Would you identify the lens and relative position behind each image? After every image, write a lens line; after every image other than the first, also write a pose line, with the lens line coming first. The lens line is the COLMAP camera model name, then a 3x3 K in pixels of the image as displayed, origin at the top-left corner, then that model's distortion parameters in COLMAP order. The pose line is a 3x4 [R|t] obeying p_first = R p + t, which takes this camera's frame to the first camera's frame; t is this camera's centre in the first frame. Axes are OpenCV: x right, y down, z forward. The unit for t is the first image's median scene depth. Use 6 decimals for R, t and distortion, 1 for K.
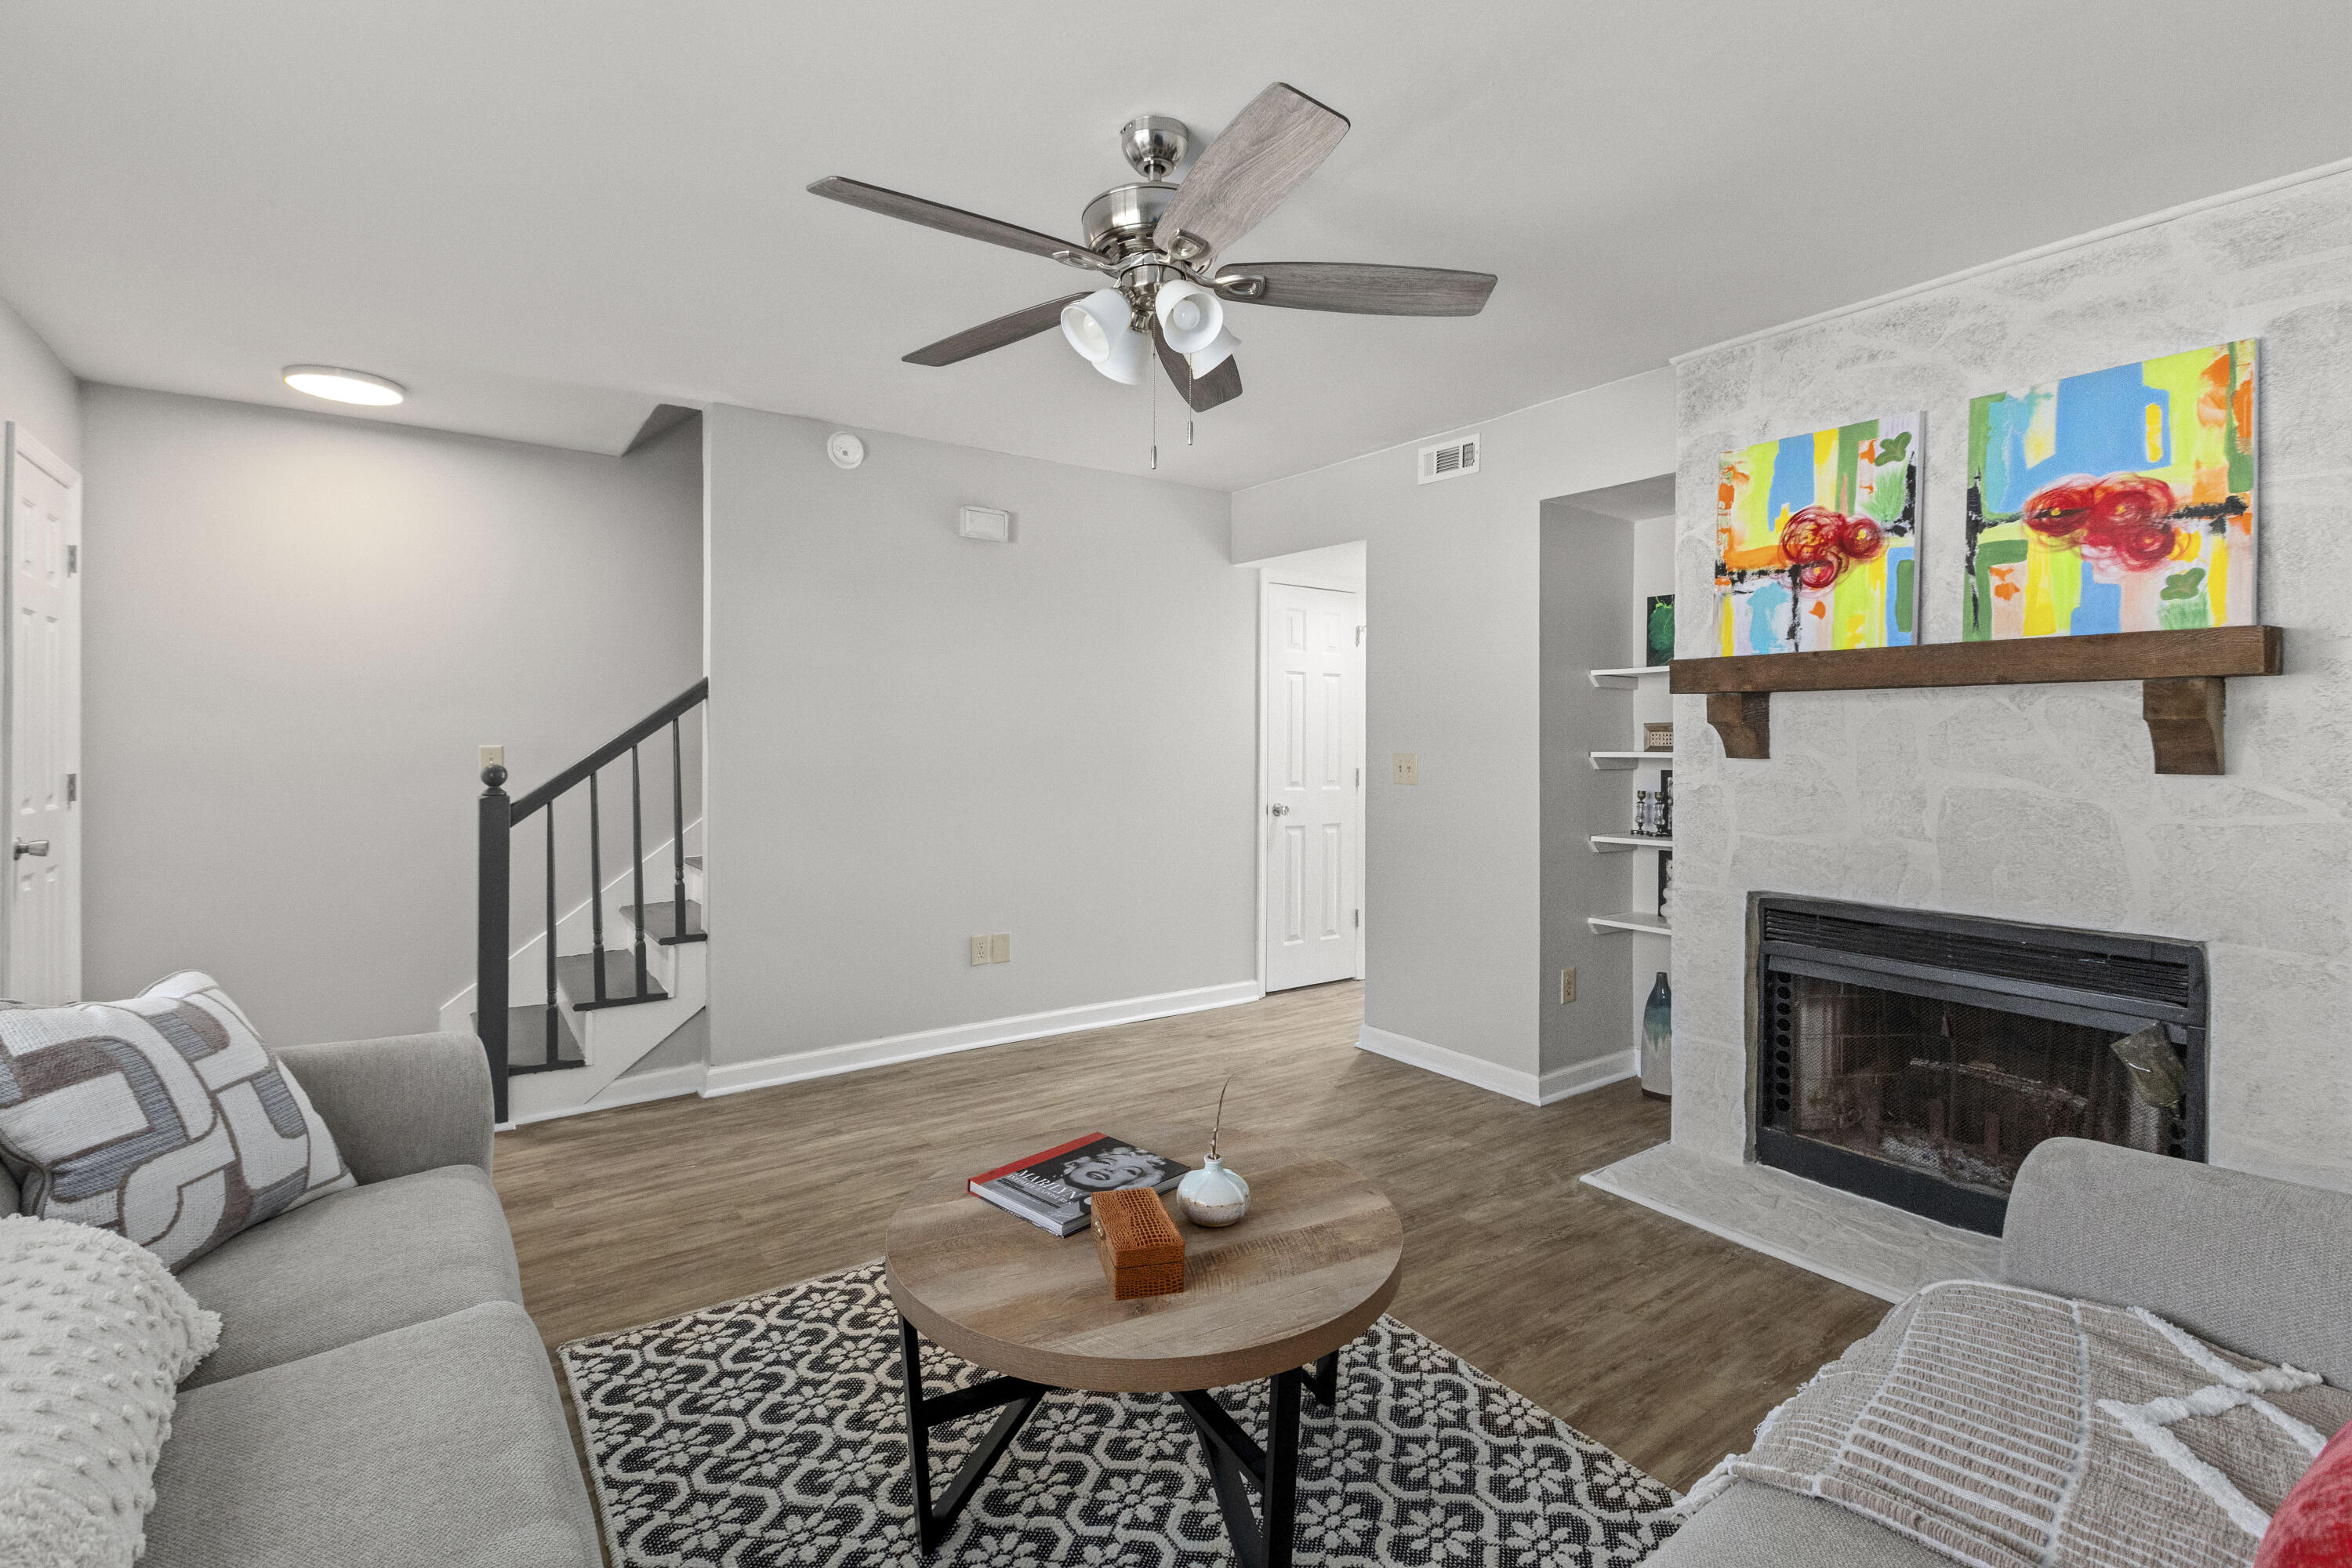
lens RADIAL K [[1084.1, 0, 1167.5], [0, 1084.1, 742.5], [0, 0, 1]] dist [0.003520, -0.002301]
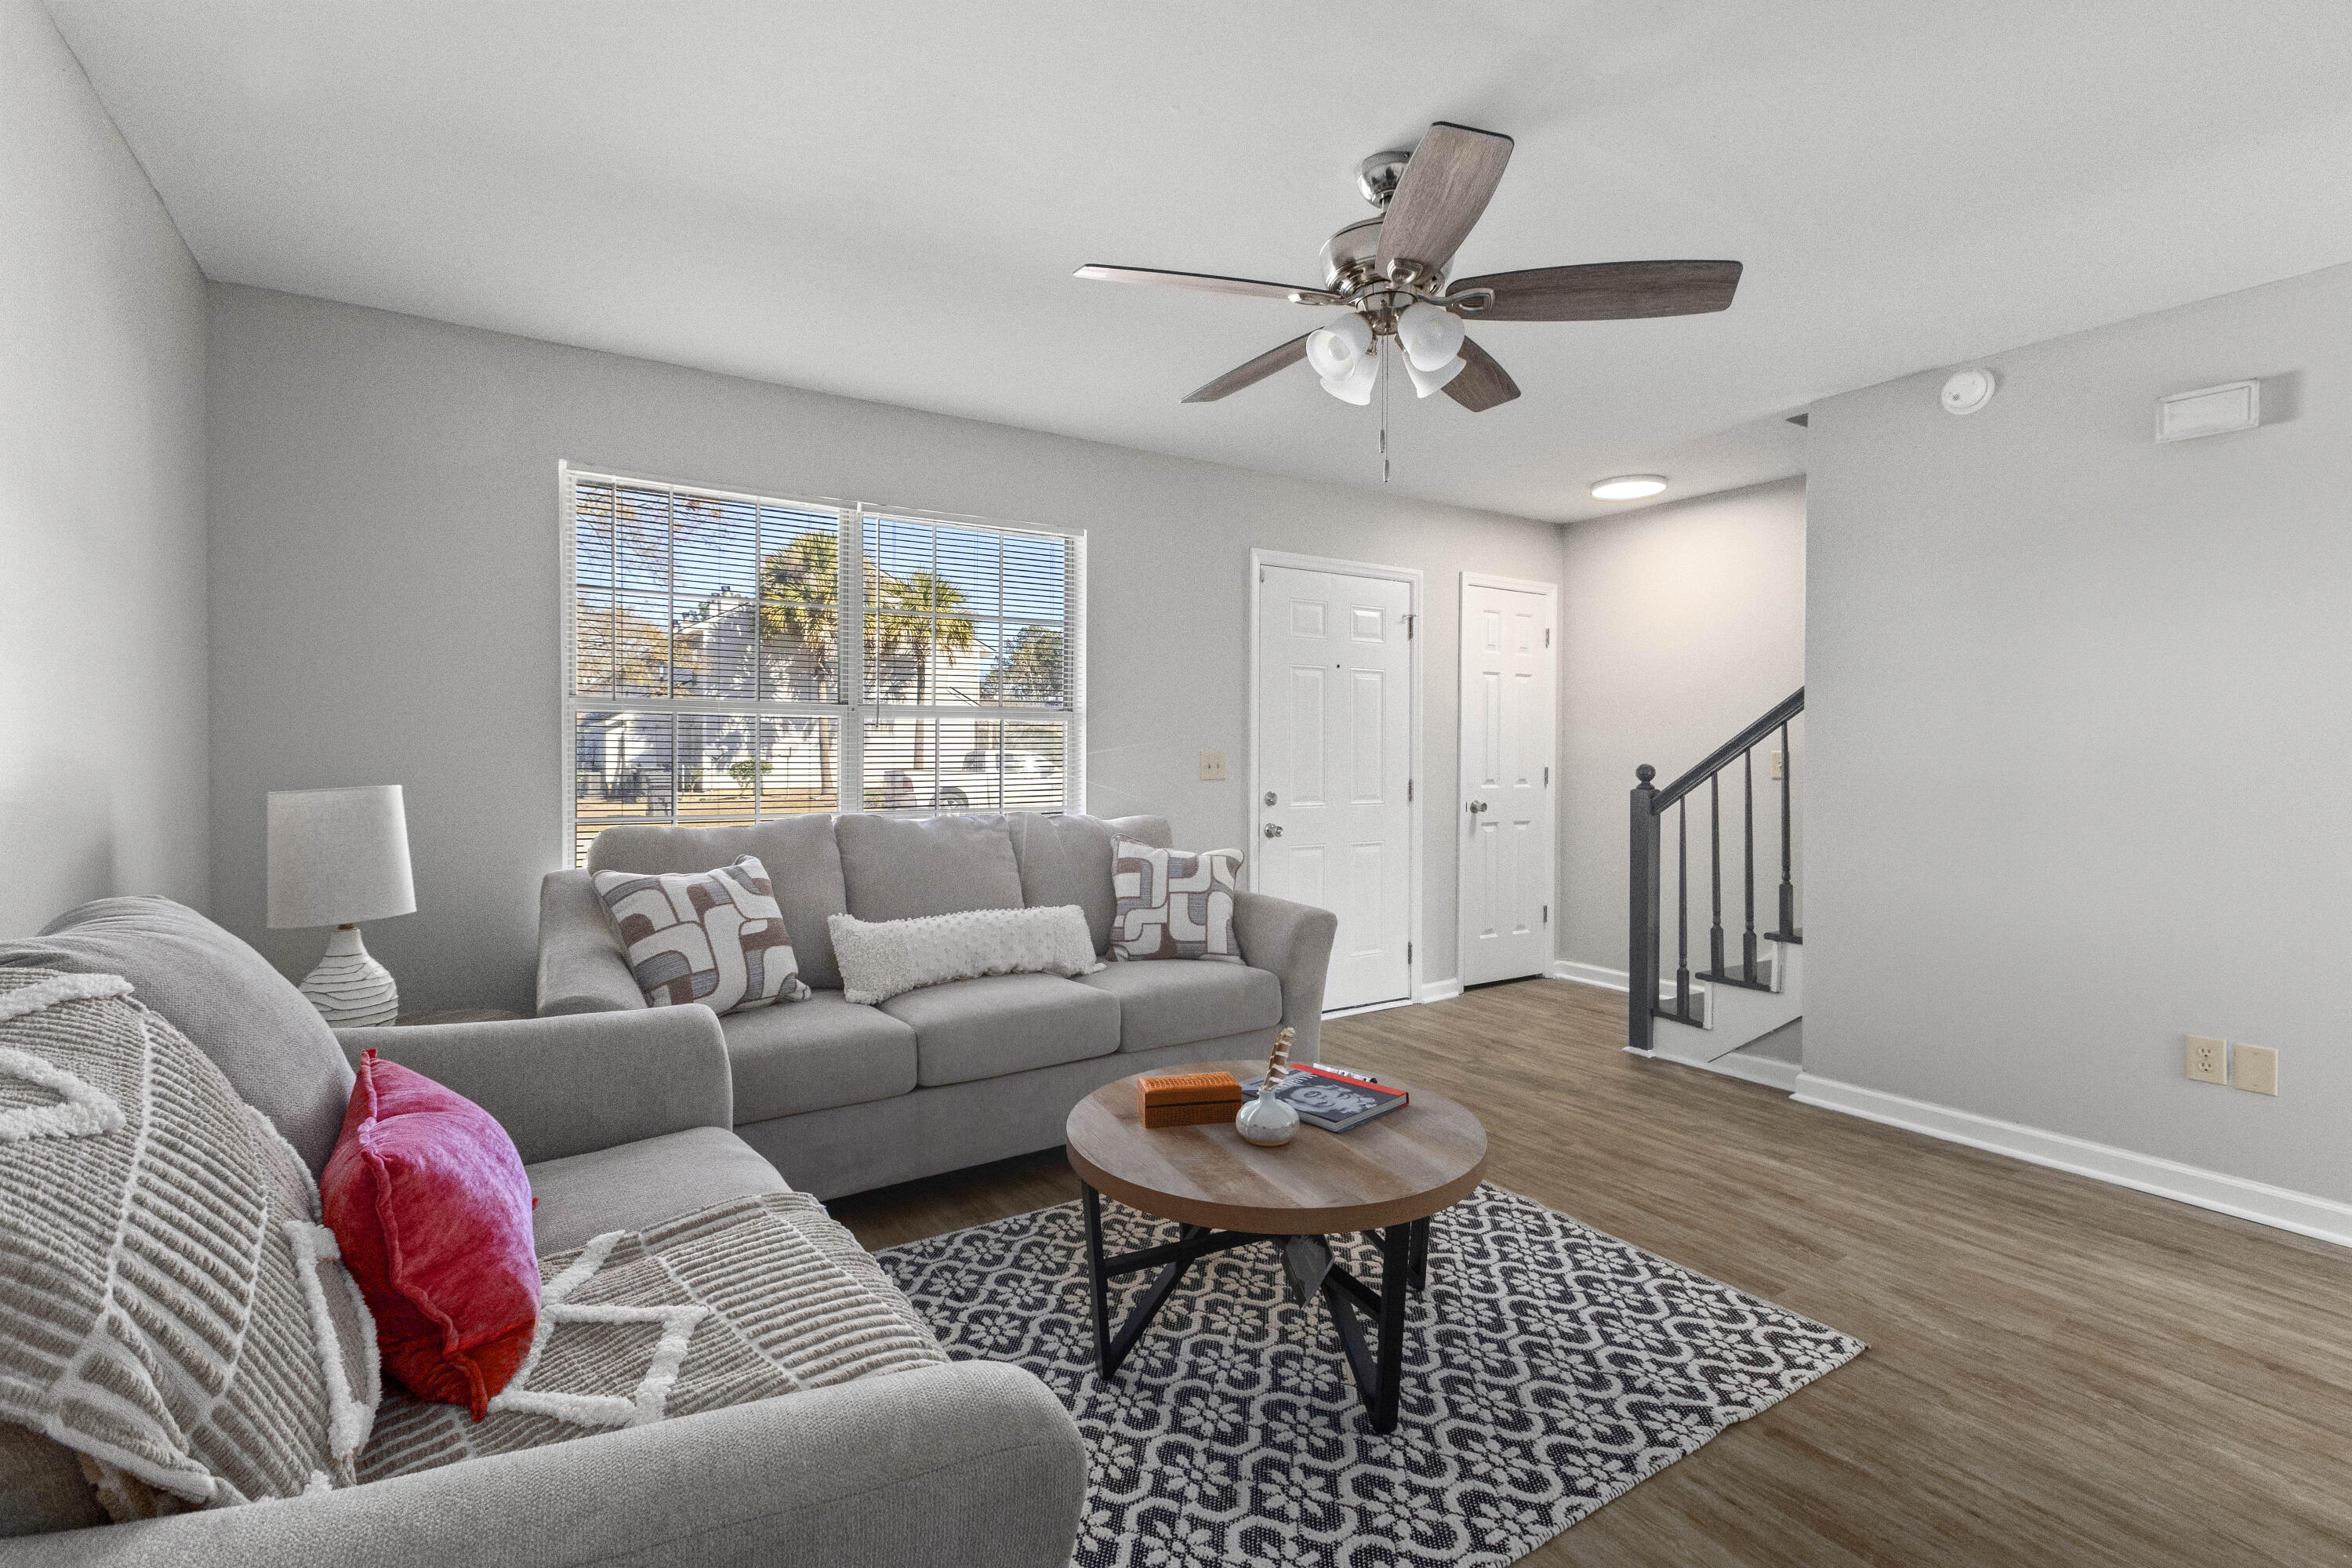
lens RADIAL K [[1084.1, 0, 1180.6], [0, 1084.1, 770.5], [0, 0, 1]] dist [0.003520, -0.002301]
pose [[-0.049512, 0.014826, -0.998663, 0.626228], [-0.007423, 0.999857, 0.015212, 0.011746], [0.998746, 0.008166, -0.049395, 0.498009]]
